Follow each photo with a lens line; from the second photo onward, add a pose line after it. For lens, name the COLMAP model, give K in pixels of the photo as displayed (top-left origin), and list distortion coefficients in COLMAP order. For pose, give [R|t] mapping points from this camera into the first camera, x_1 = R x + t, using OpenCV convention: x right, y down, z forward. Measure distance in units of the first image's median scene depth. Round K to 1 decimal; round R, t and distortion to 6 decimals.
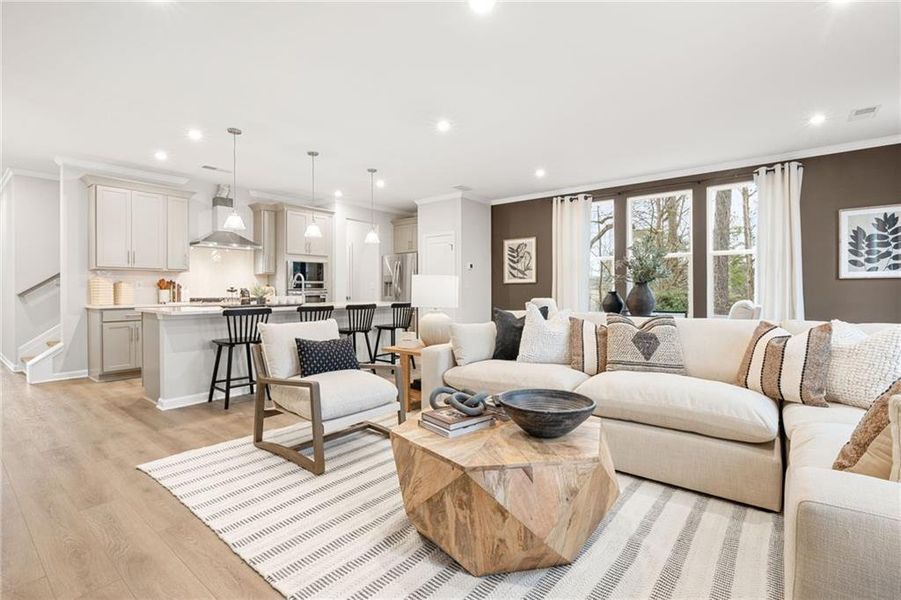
lens RADIAL K [[430.7, 0, 450.9], [0, 430.7, 291.8], [0, 0, 1]] dist [0.001843, 0.000203]
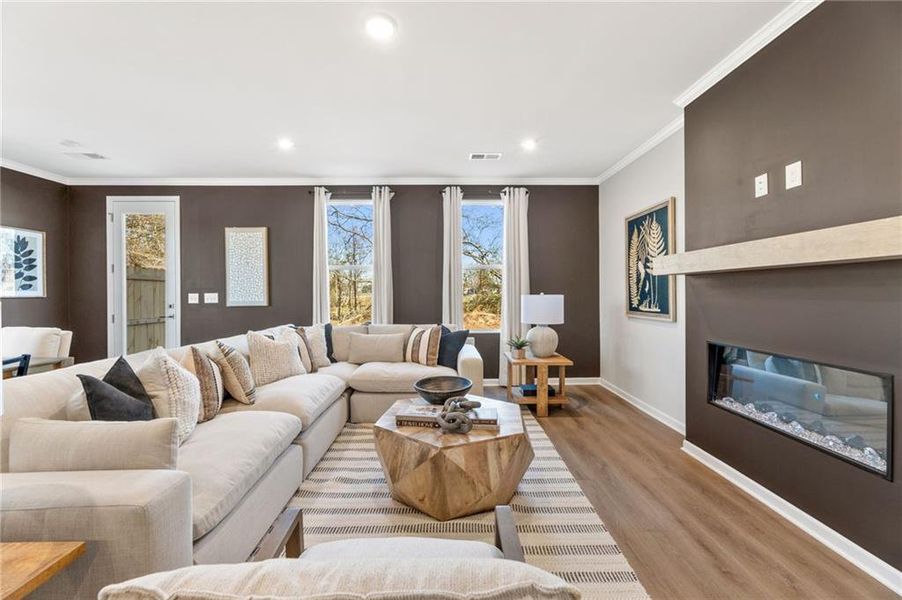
lens RADIAL K [[366.4, 0, 451.5], [0, 366.4, 292.3], [0, 0, 1]] dist [-0.001454, 0.000067]
pose [[-0.641697, 0.006023, 0.766934, -0.265501], [0.008588, 0.999963, -0.000668, -0.026009], [-0.766910, 0.006158, -0.641725, 0.571259]]
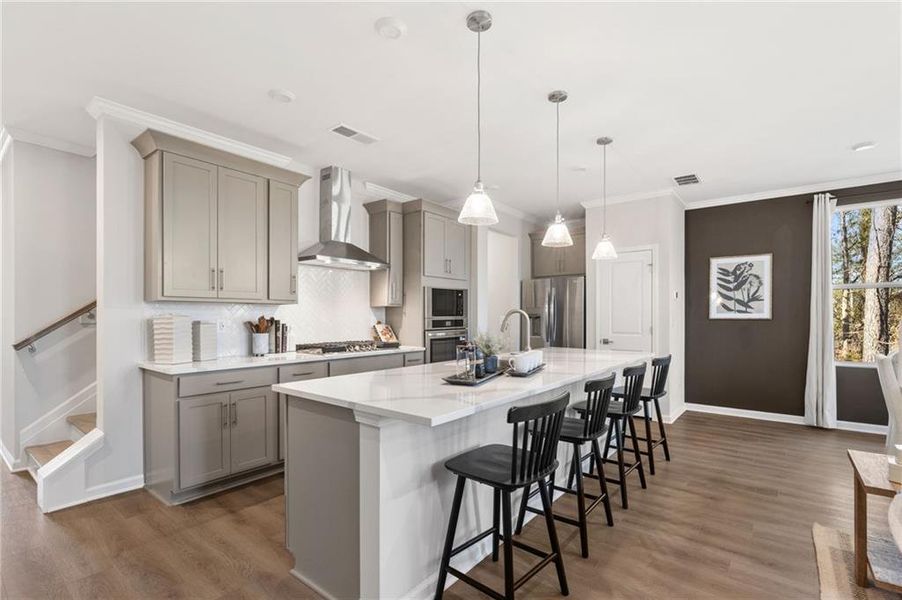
lens RADIAL K [[426.2, 0, 452.4], [0, 426.2, 316.7], [0, 0, 1]] dist [0.010270, -0.000019]
pose [[0.999931, 0.002160, 0.011523, -0.378273], [-0.002155, 0.999998, -0.000483, -0.027093], [-0.011524, 0.000458, 0.999933, 0.364096]]
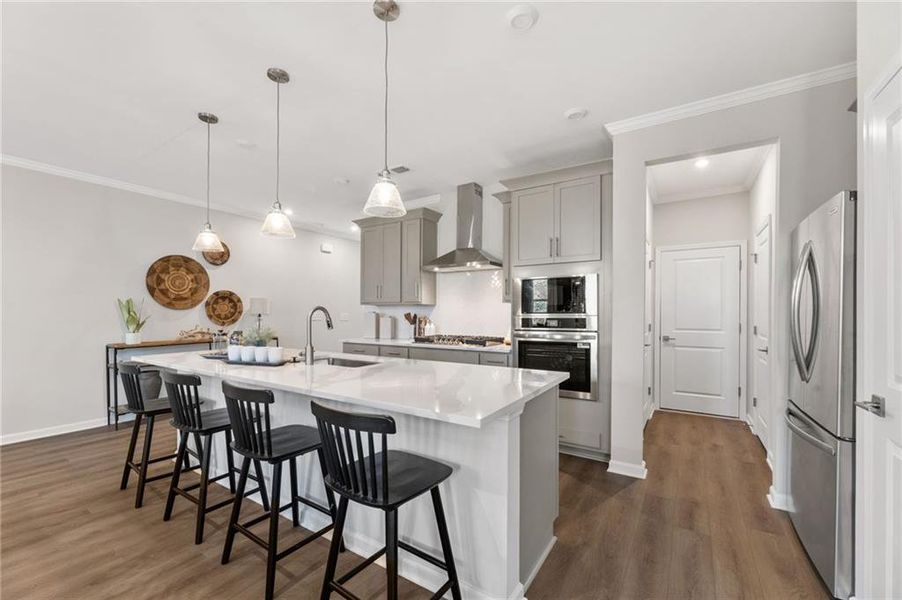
lens RADIAL K [[366.6, 0, 455.7], [0, 366.6, 313.0], [0, 0, 1]] dist [-0.014446, -0.000083]
pose [[0.109575, 0.002592, -0.993975, 0.108105], [-0.004012, 0.999990, 0.002166, -0.029527], [0.993970, 0.003750, 0.109584, 0.951588]]
